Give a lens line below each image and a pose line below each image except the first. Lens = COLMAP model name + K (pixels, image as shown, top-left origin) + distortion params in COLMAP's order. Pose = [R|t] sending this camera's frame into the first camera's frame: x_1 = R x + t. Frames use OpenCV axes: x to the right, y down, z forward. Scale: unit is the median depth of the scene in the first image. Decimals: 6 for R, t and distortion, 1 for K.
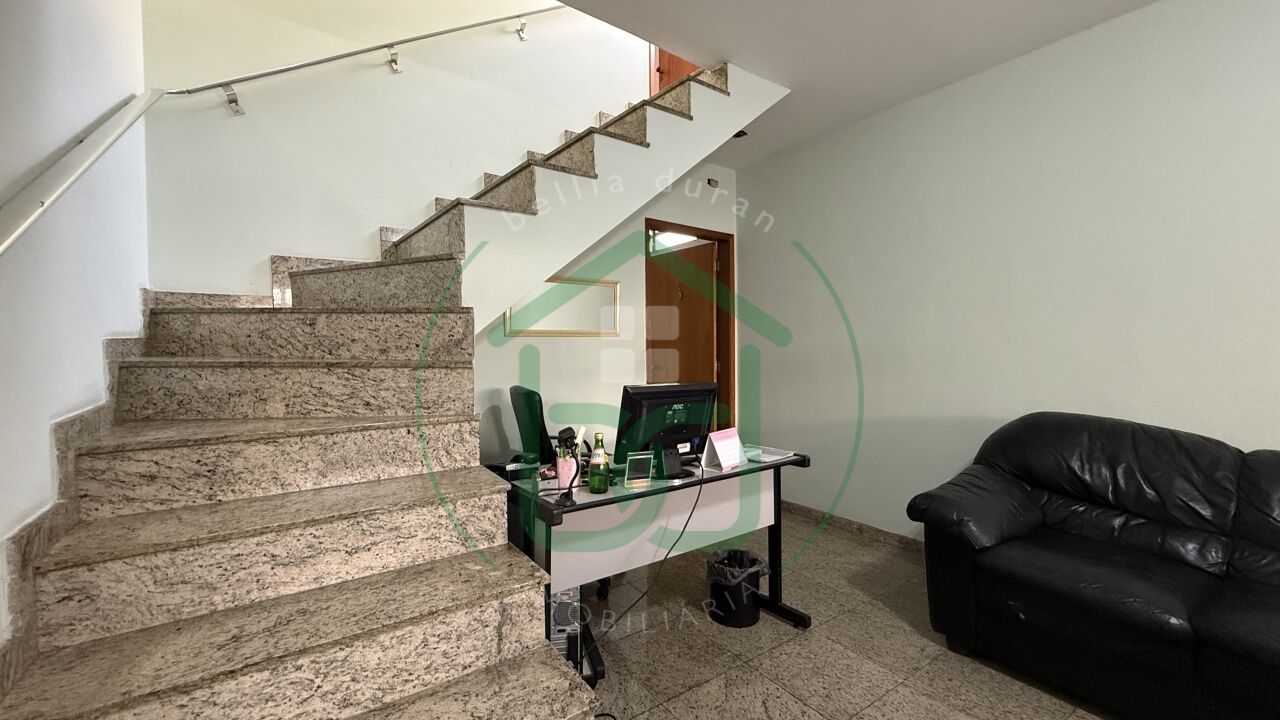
lens RADIAL K [[509.9, 0, 636.9], [0, 509.9, 360.2], [0, 0, 1]] dist [0.000487, 0.000006]
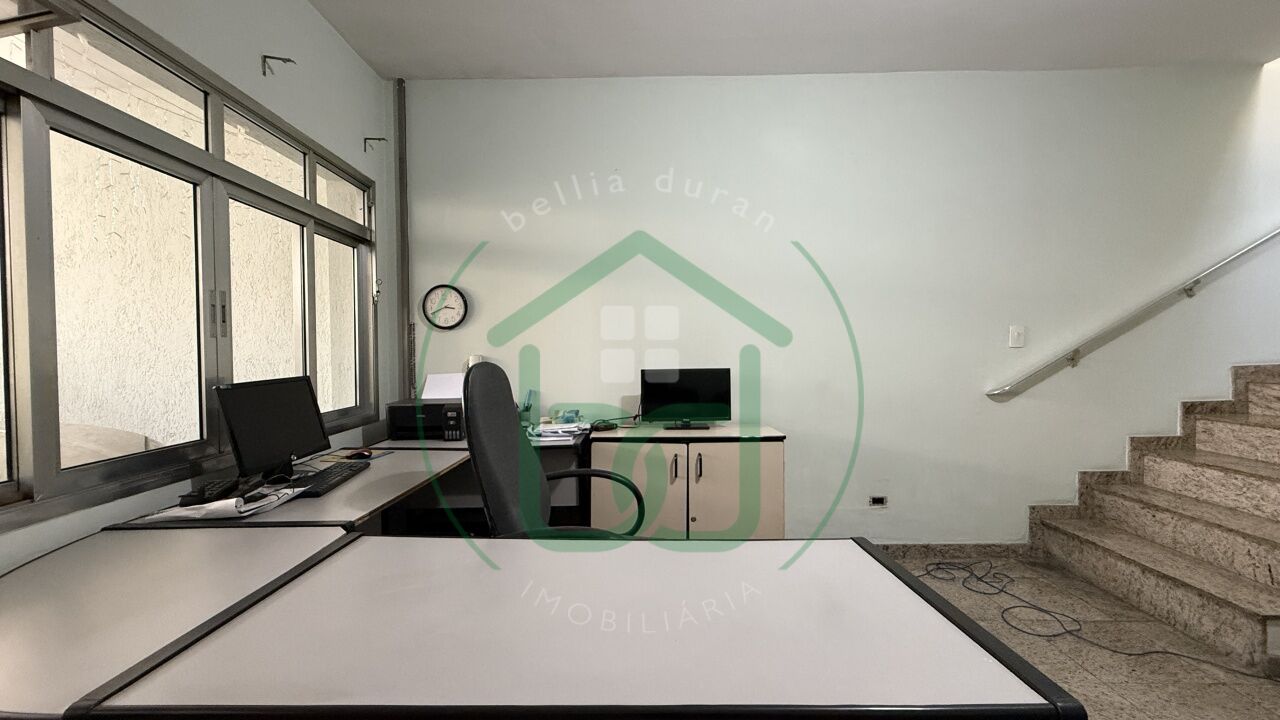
lens RADIAL K [[509.9, 0, 636.9], [0, 509.9, 360.2], [0, 0, 1]] dist [0.000487, 0.000006]
pose [[-0.587680, 0.031208, -0.808491, 1.335768], [-0.006024, 0.999059, 0.042943, 0.007576], [0.809071, 0.030108, -0.586939, 0.094933]]
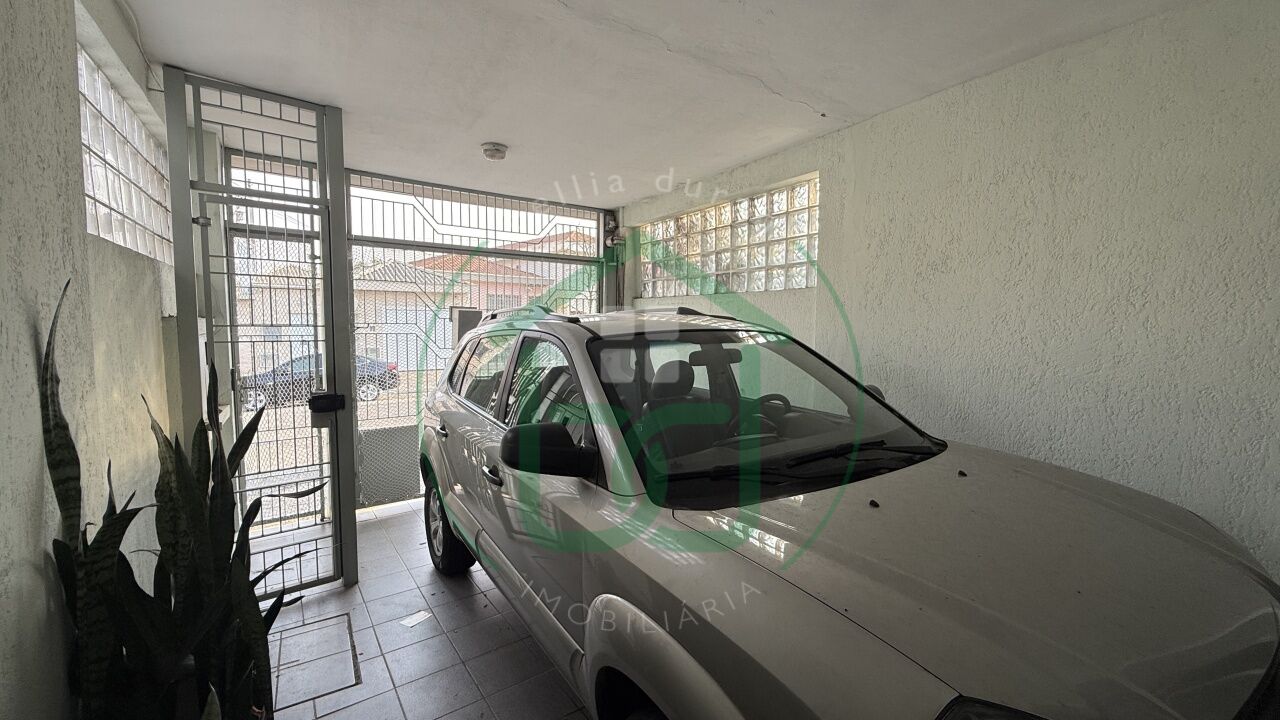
lens RADIAL K [[509.9, 0, 636.9], [0, 509.9, 360.2], [0, 0, 1]] dist [0.000487, 0.000006]
pose [[-0.998880, -0.005633, 0.046974, 1.883761], [-0.000923, 0.995018, 0.099693, -0.083989], [-0.047301, 0.099538, -0.993909, -0.593831]]
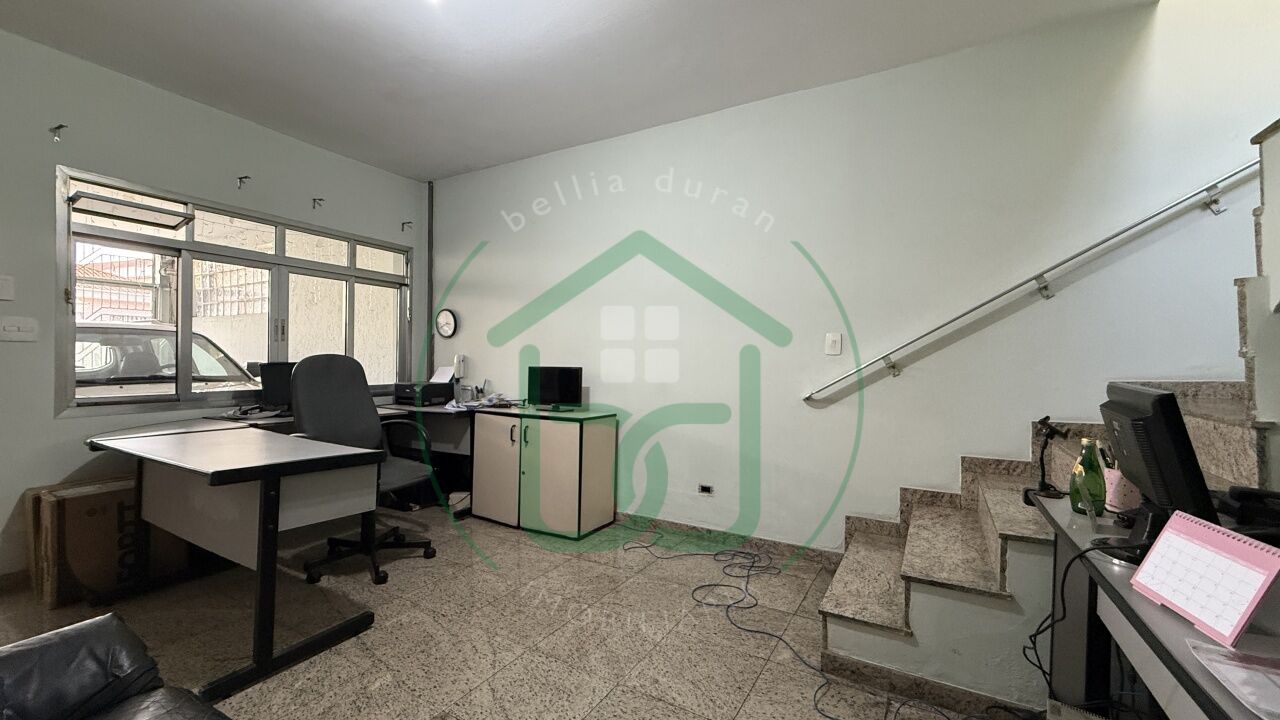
lens RADIAL K [[509.9, 0, 636.9], [0, 509.9, 360.2], [0, 0, 1]] dist [0.000487, 0.000006]
pose [[-0.907317, -0.000422, -0.420447, 0.702213], [-0.013863, 0.999486, 0.028912, 0.007715], [0.420219, 0.032061, -0.906856, 1.119457]]
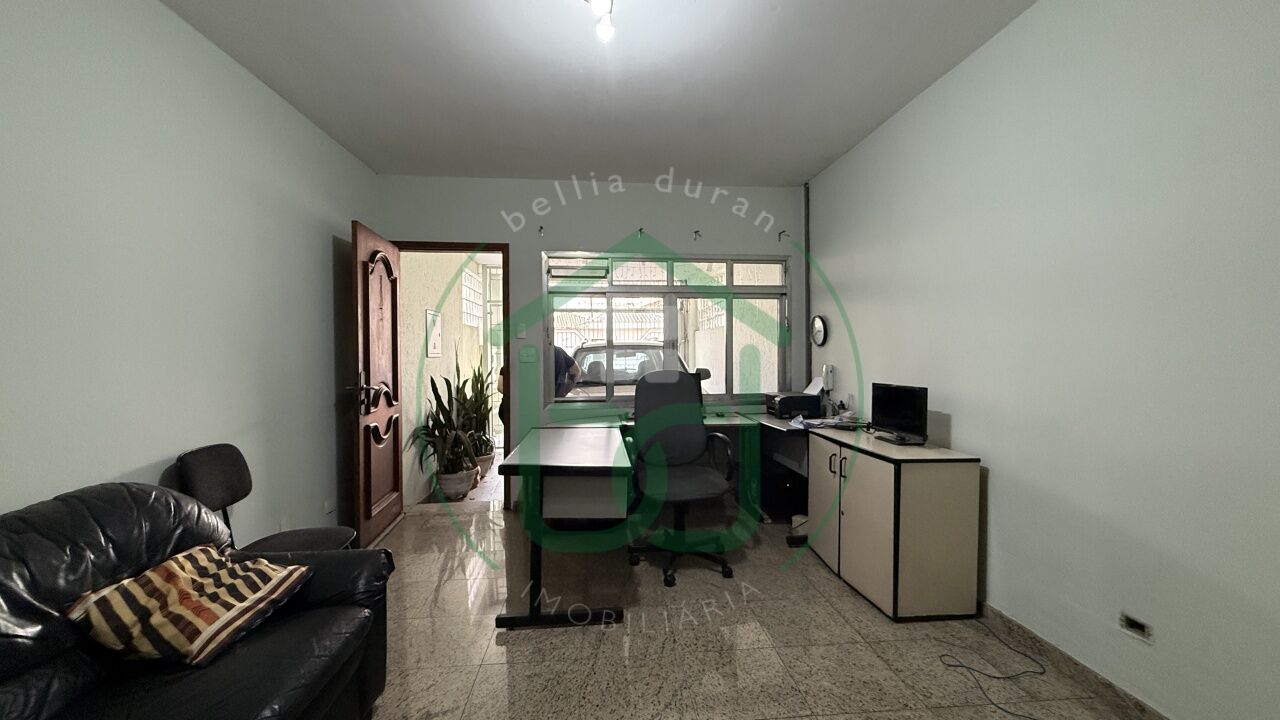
lens RADIAL K [[509.9, 0, 636.9], [0, 509.9, 360.2], [0, 0, 1]] dist [0.000487, 0.000006]
pose [[-0.864409, 0.008478, 0.502717, 0.148148], [0.027994, 0.999118, 0.031285, -0.040532], [-0.502009, 0.041116, -0.863885, 0.928811]]
